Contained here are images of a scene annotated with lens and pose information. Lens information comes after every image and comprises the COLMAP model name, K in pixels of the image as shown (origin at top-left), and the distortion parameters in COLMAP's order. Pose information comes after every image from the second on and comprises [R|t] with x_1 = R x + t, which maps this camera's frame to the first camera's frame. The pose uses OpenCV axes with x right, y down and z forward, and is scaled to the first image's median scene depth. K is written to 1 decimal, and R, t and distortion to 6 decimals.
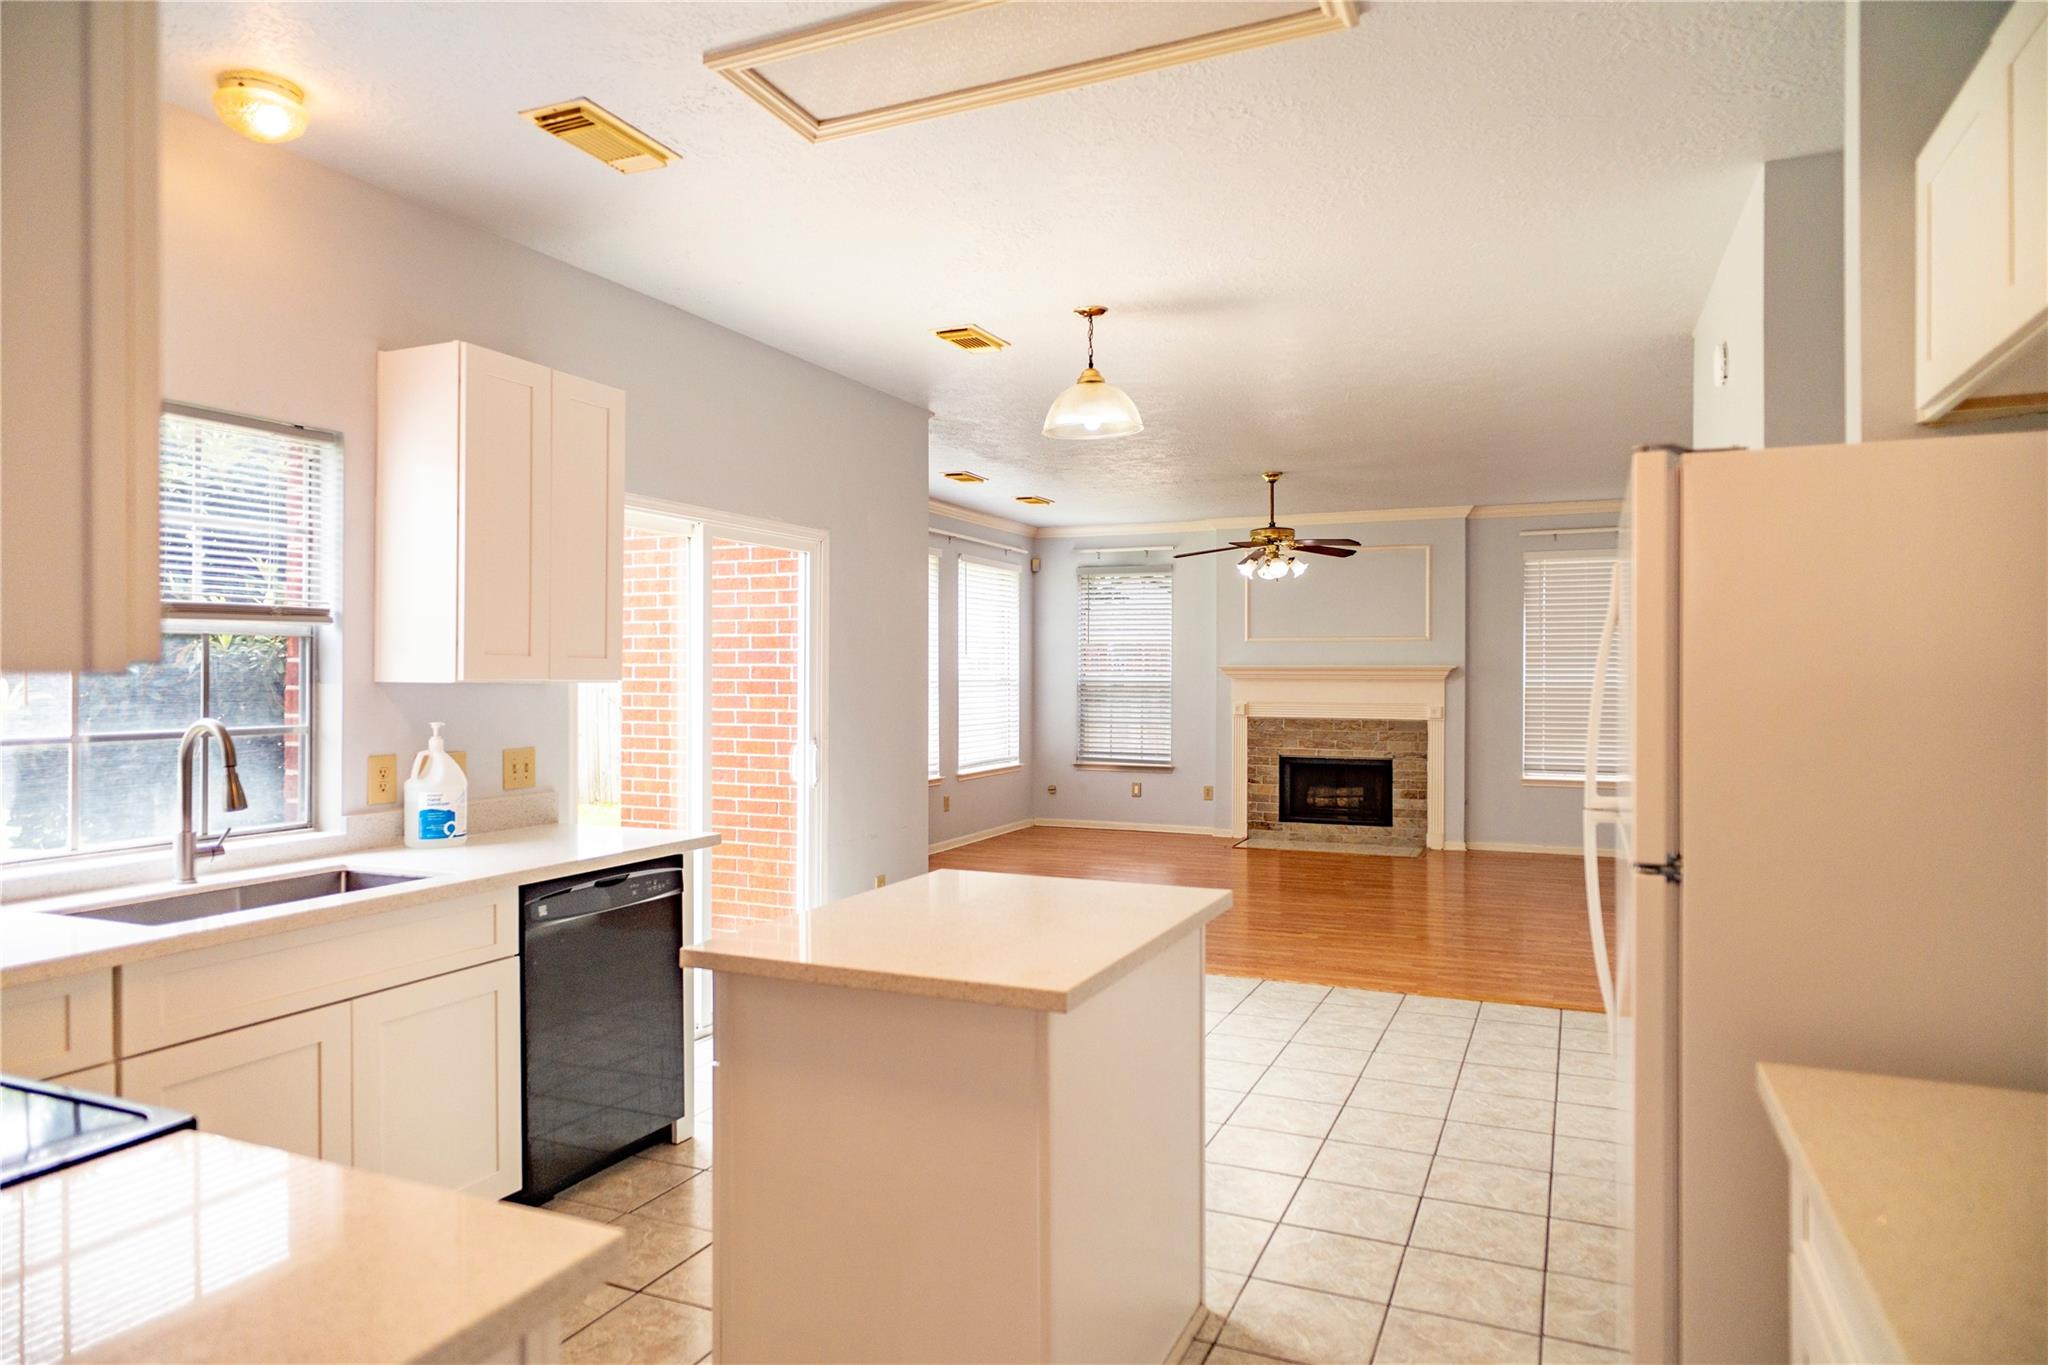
lens RADIAL K [[1226.9, 0, 1008.3], [0, 1226.9, 678.7], [0, 0, 1]] dist [-0.000615, 0.002190]
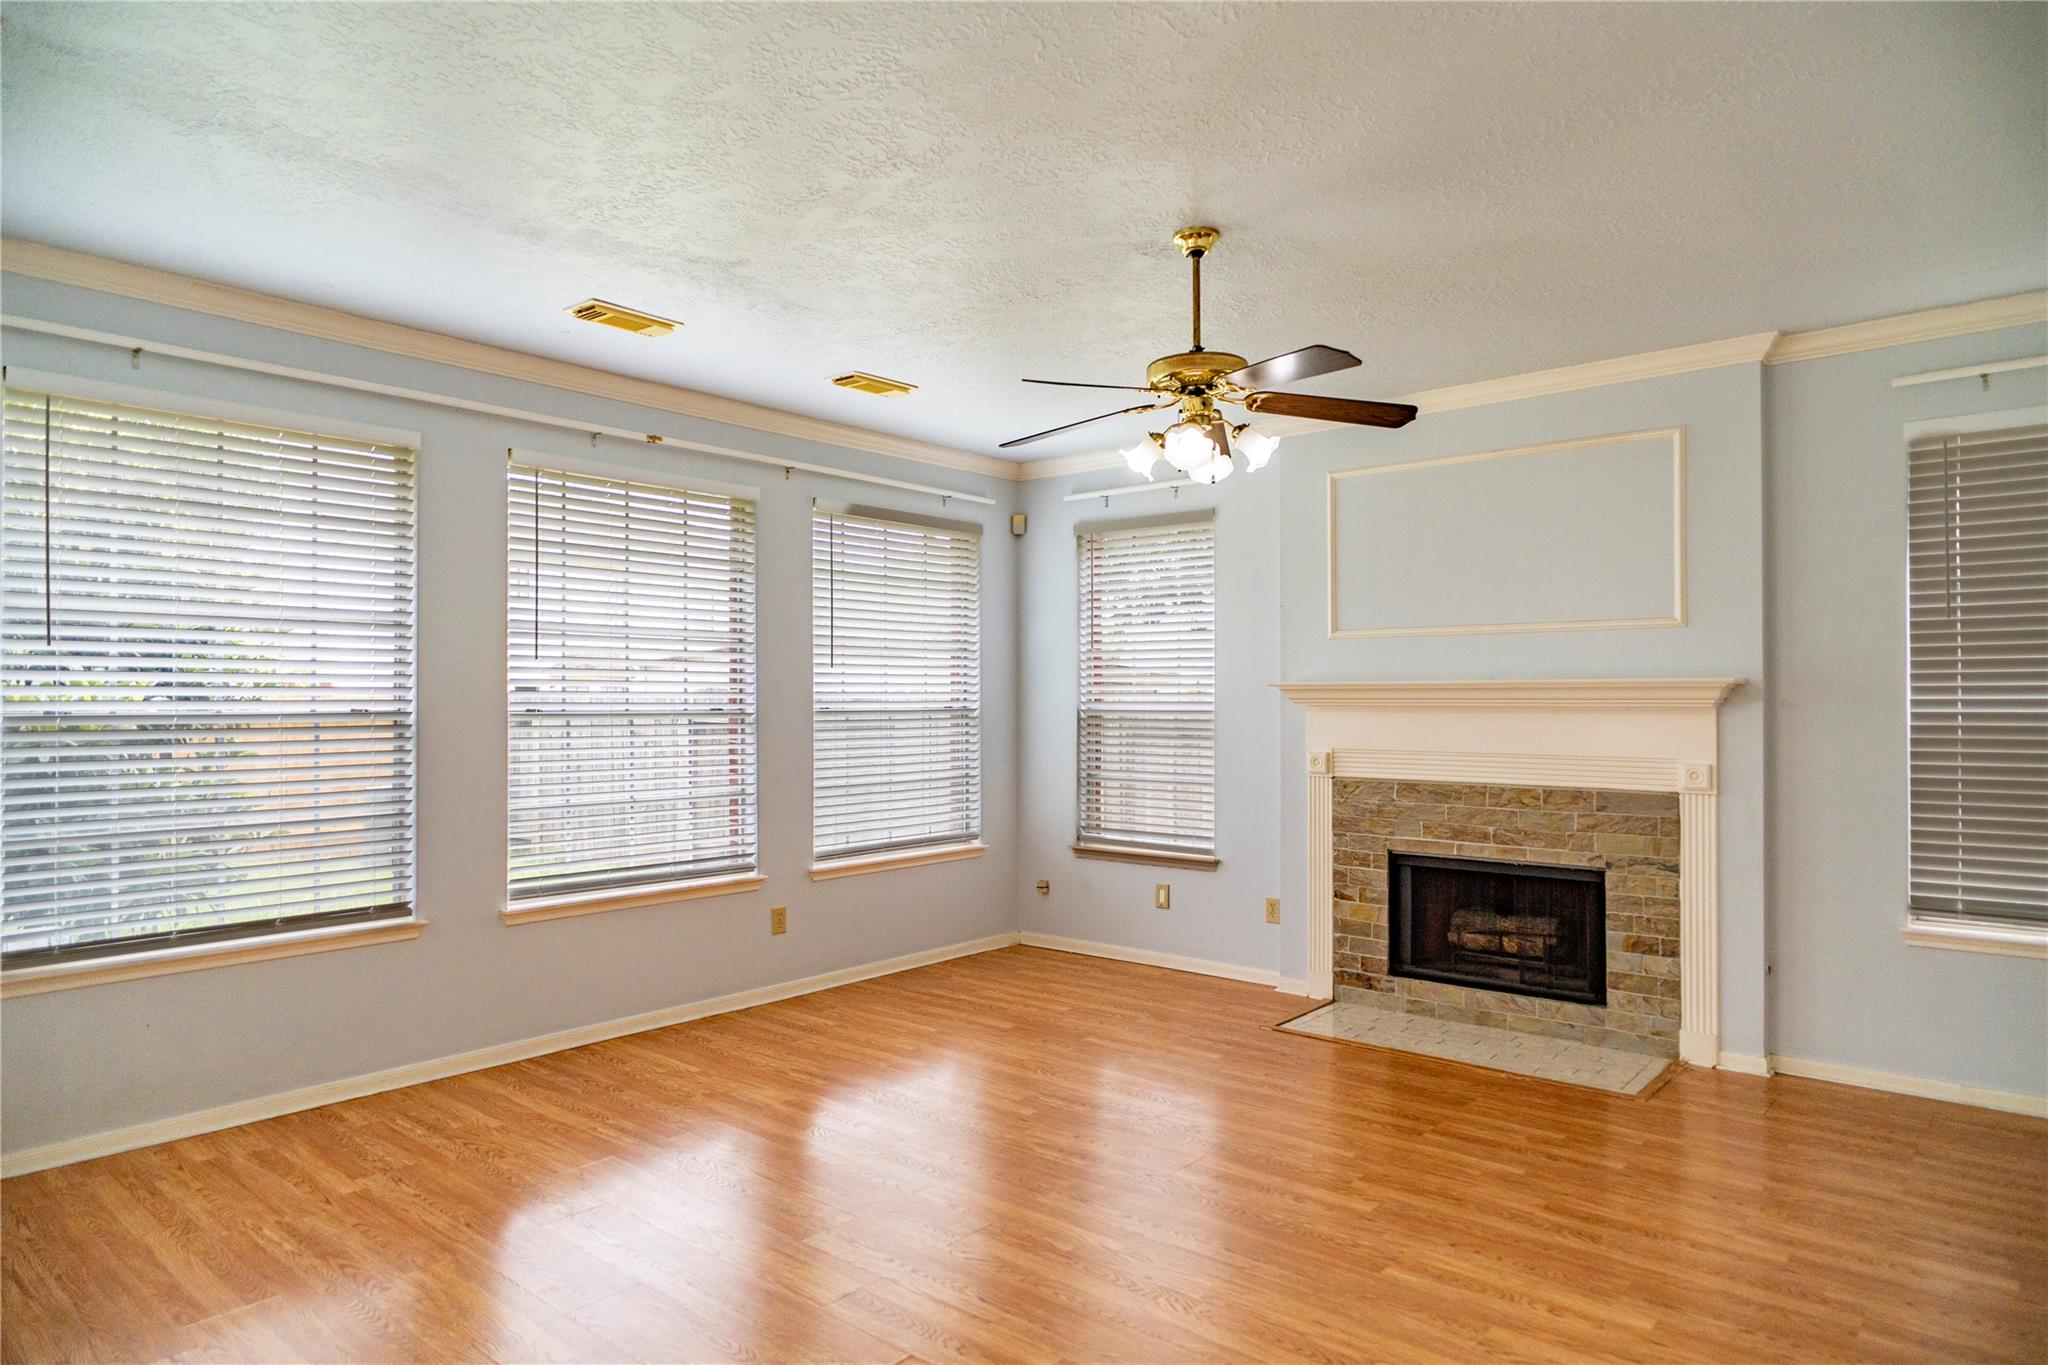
lens RADIAL K [[1226.9, 0, 1025.0], [0, 1226.9, 692.4], [0, 0, 1]] dist [-0.000615, 0.002190]
pose [[0.963251, -0.006613, -0.268522, 0.215307], [0.003808, 0.999933, -0.010968, -0.000896], [0.268576, 0.009542, 0.963211, 0.450190]]
